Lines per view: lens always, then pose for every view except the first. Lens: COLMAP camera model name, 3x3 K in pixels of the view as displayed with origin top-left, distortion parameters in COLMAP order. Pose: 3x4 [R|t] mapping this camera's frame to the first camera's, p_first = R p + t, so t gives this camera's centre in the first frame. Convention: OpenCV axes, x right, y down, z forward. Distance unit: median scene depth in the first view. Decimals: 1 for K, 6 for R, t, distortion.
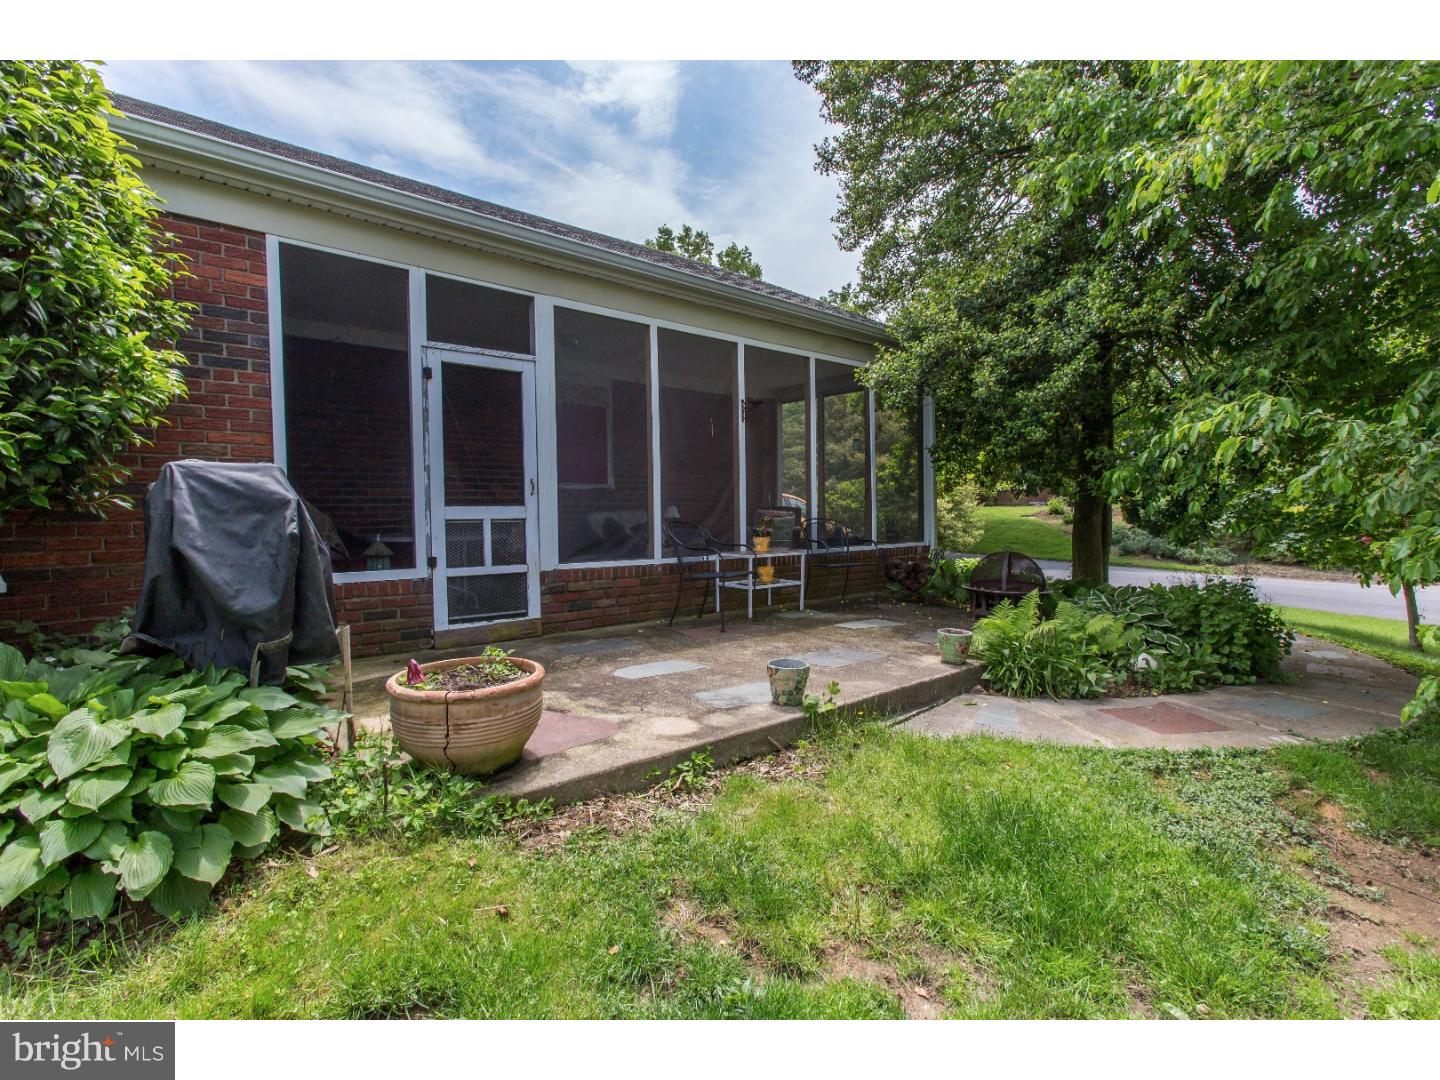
lens RADIAL K [[673.1, 0, 720.0], [0, 673.1, 540.0], [0, 0, 1]] dist [0.000496, 0.000034]
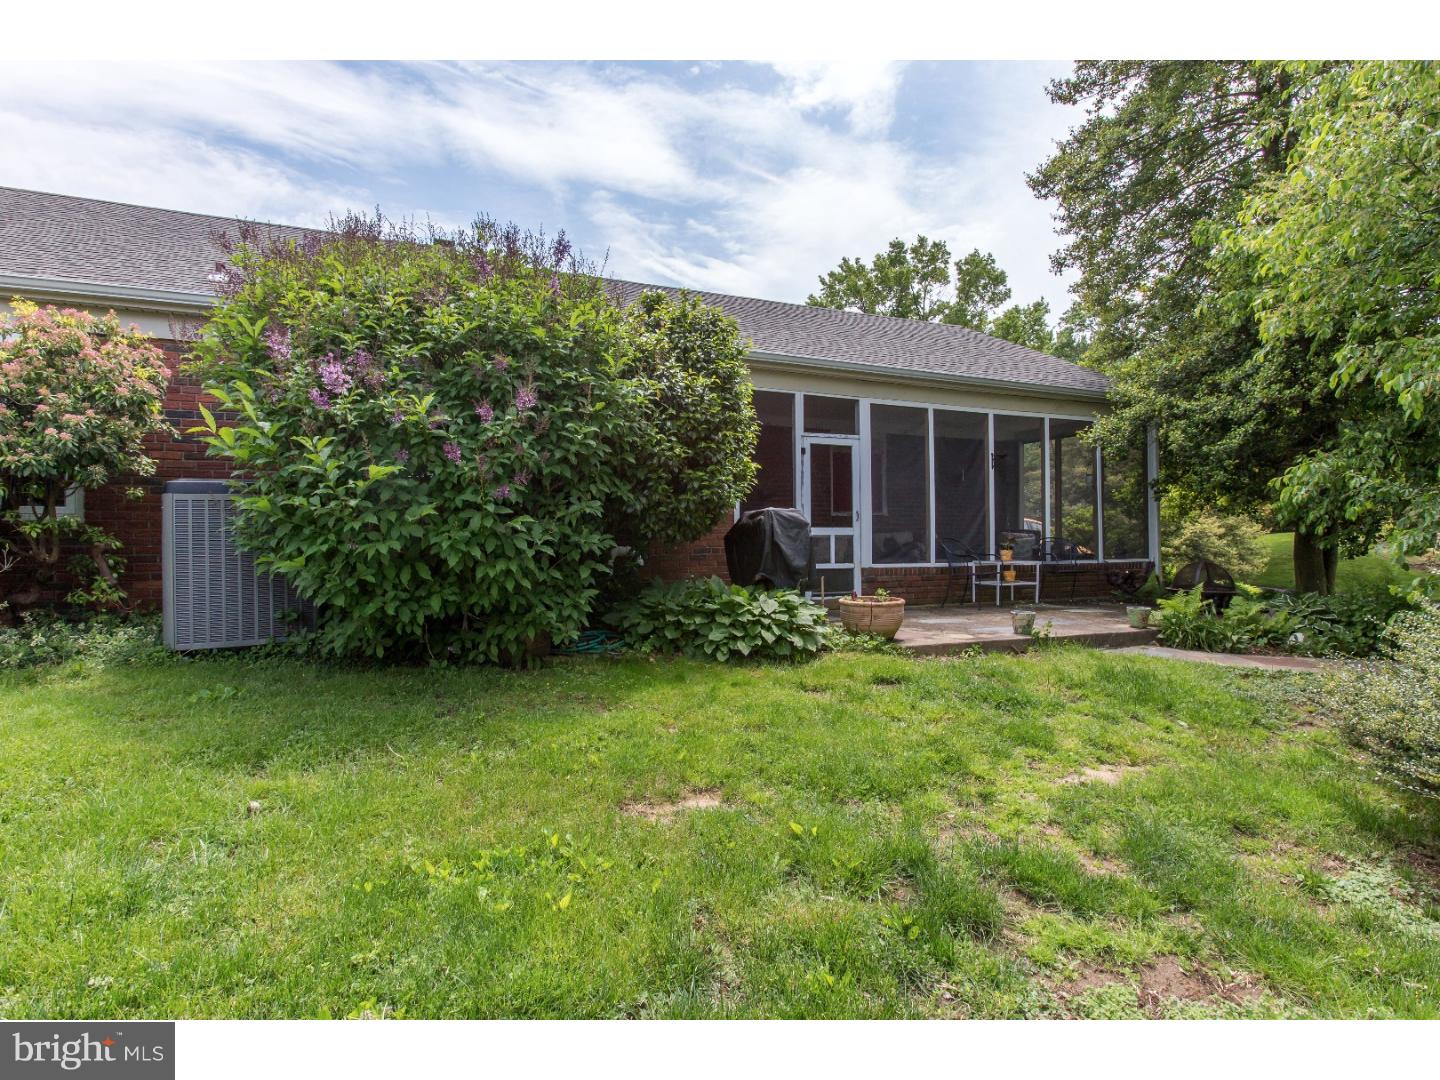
lens RADIAL K [[817.5, 0, 720.0], [0, 817.5, 540.0], [0, 0, 1]] dist [0.025397, 0.002053]
pose [[0.963989, 0.004819, -0.265897, -0.065482], [-0.015834, 0.999102, -0.039298, 0.055958], [0.265469, 0.042093, 0.963200, -0.890875]]
